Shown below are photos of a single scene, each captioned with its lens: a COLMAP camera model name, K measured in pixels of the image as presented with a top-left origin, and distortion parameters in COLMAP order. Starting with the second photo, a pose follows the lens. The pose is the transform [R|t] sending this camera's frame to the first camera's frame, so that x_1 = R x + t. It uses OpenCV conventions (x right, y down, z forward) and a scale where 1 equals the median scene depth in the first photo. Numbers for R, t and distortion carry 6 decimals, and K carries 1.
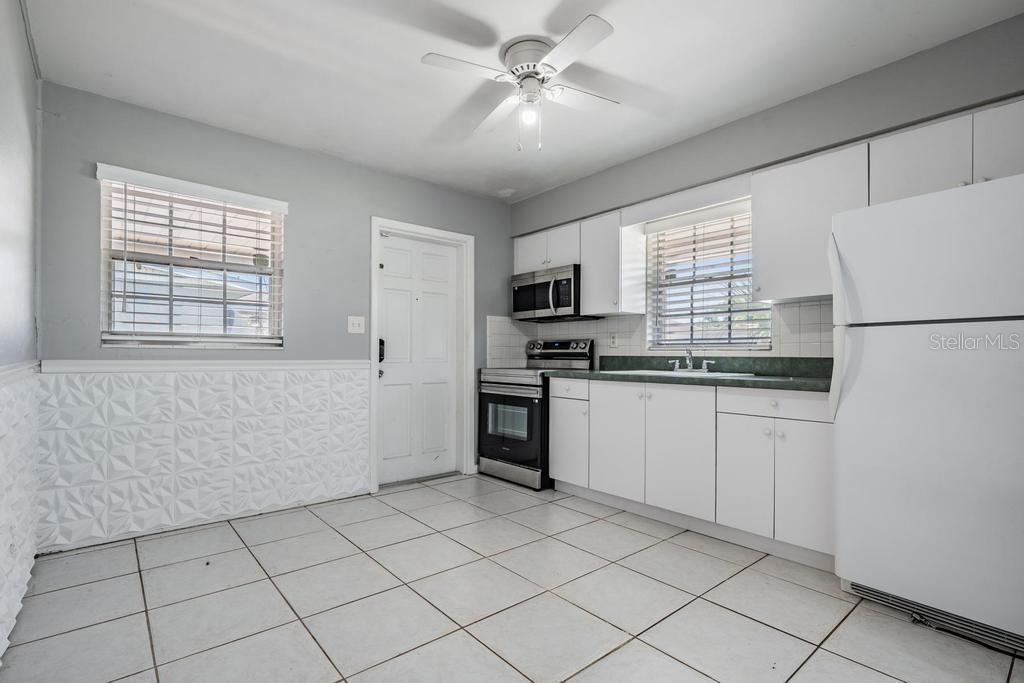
lens RADIAL K [[486.1, 0, 512.1], [0, 486.1, 355.3], [0, 0, 1]] dist [-0.001911, -0.000506]
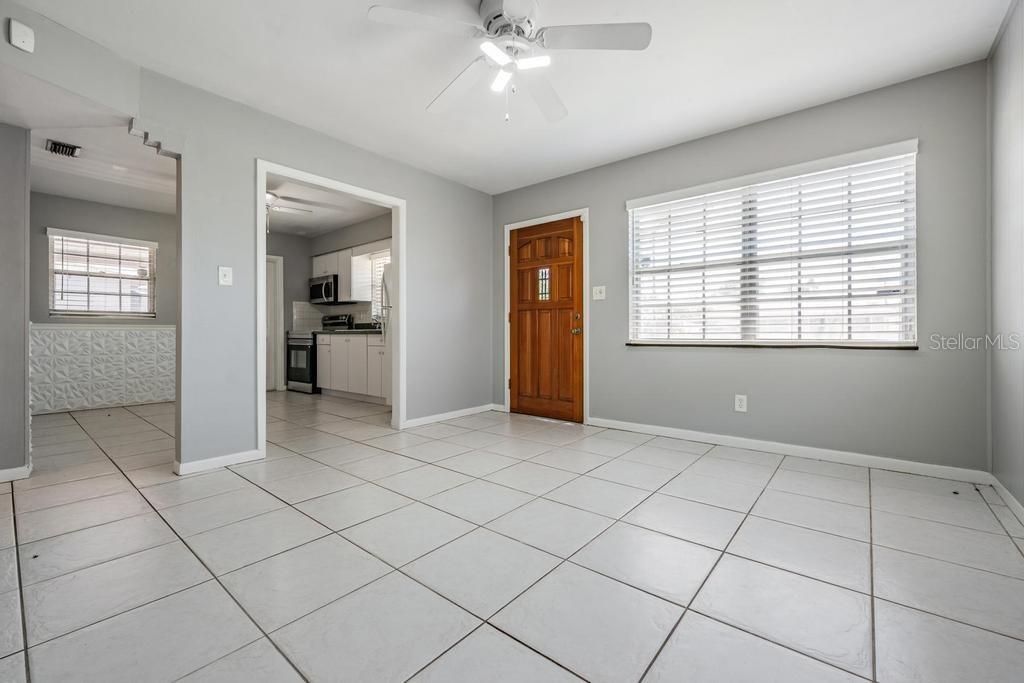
lens RADIAL K [[435.1, 0, 514.1], [0, 435.1, 331.3], [0, 0, 1]] dist [-0.000374, -0.000168]
pose [[0.984650, -0.007052, 0.174399, 0.539507], [0.007749, 0.999964, -0.003316, 0.045022], [-0.174370, 0.004616, 0.984669, -0.812325]]
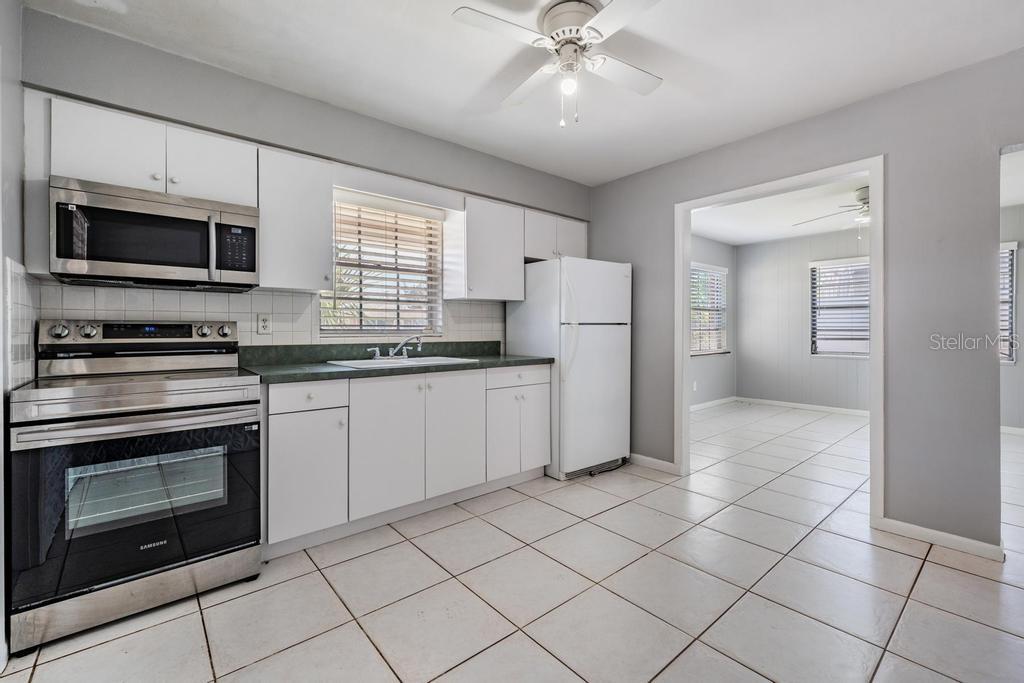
lens RADIAL K [[435.1, 0, 514.1], [0, 435.1, 331.3], [0, 0, 1]] dist [-0.000374, -0.000168]
pose [[-0.004888, -0.007589, 0.999959, -0.477984], [0.001940, 0.999969, 0.007598, -0.026262], [-0.999986, 0.001977, -0.004873, 0.681526]]
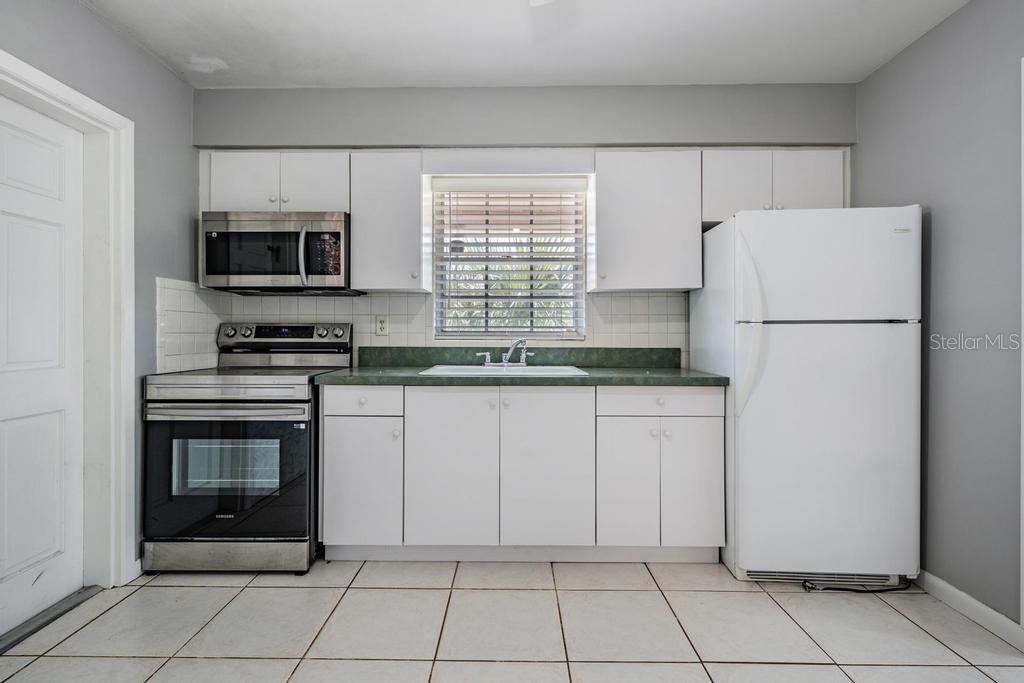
lens RADIAL K [[479.6, 0, 509.2], [0, 479.6, 331.5], [0, 0, 1]] dist [0.001065, -0.000325]
pose [[0.652176, -0.001261, 0.758067, -0.233724], [0.001163, 0.999999, 0.000664, -0.023948], [-0.758067, 0.000449, 0.652177, 0.410781]]
